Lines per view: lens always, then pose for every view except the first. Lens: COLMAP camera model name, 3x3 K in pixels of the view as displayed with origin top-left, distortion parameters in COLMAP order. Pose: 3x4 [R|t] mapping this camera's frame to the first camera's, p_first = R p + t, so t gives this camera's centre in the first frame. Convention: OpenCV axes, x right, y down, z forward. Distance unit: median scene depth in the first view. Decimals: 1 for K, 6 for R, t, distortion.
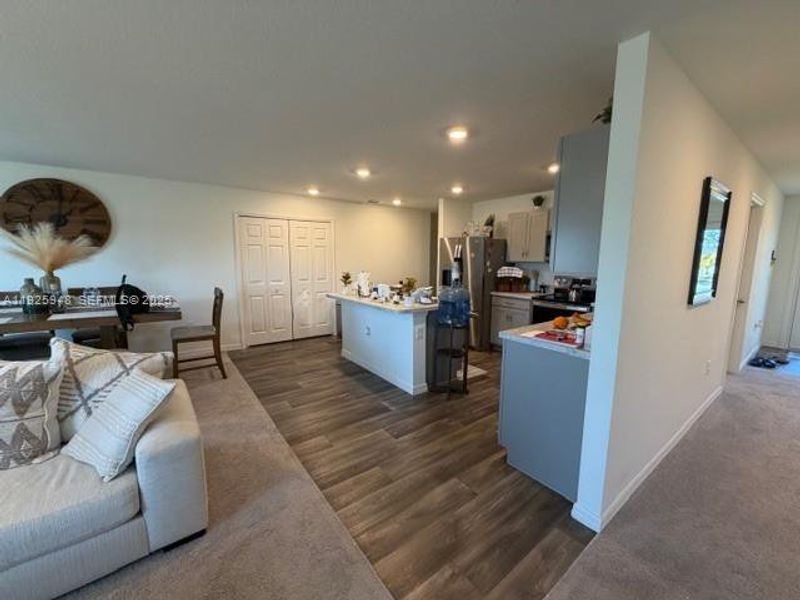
lens RADIAL K [[323.1, 0, 403.3], [0, 323.1, 300.0], [0, 0, 1]] dist [0.000180, -0.000025]
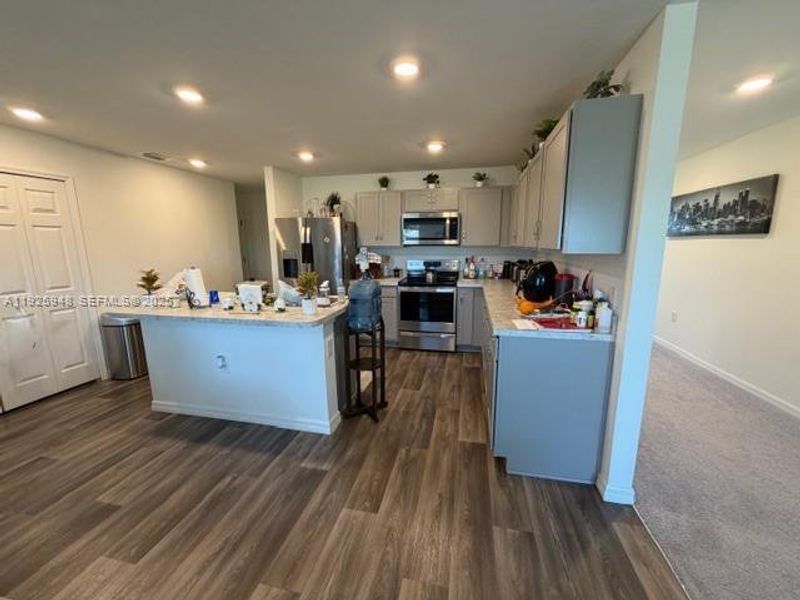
lens RADIAL K [[320.1, 0, 399.9], [0, 320.1, 297.6], [0, 0, 1]] dist [0.001610, 0.000130]
pose [[0.757187, -0.123791, 0.641361, -0.228803], [0.100695, 0.992262, 0.072640, -0.036936], [-0.645390, 0.009579, 0.763793, 0.293914]]
